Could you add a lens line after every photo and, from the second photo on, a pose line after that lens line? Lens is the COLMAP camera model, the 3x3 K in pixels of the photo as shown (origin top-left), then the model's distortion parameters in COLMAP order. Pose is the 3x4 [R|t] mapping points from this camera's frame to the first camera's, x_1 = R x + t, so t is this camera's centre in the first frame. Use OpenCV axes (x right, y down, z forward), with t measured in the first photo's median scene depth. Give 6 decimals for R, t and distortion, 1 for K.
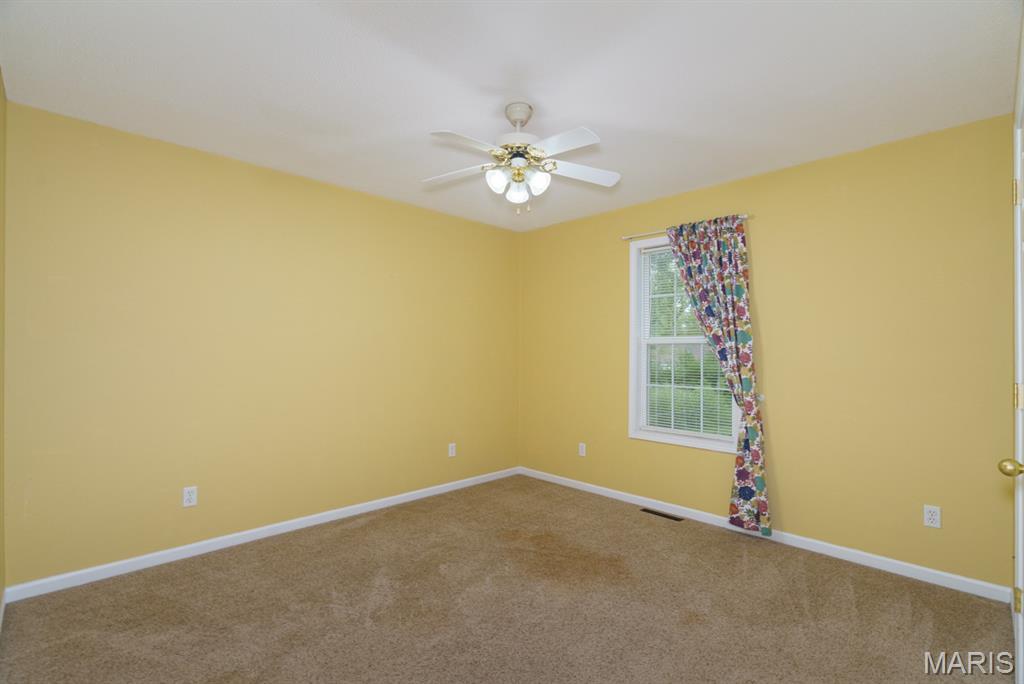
lens RADIAL K [[473.8, 0, 519.8], [0, 473.8, 351.9], [0, 0, 1]] dist [-0.005311, 0.003109]
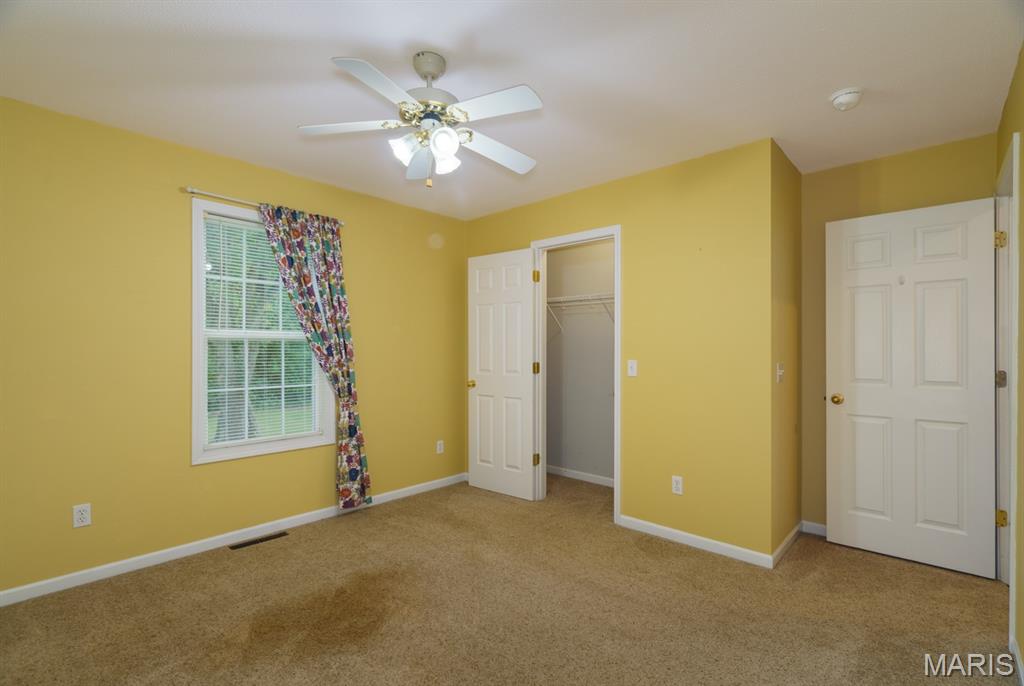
lens RADIAL K [[473.8, 0, 509.0], [0, 473.8, 347.9], [0, 0, 1]] dist [-0.005311, 0.003109]
pose [[-0.056628, 0.000782, 0.998395, -0.622830], [-0.002132, 0.999997, -0.000904, -0.000026], [-0.998393, -0.002180, -0.056627, 0.662626]]
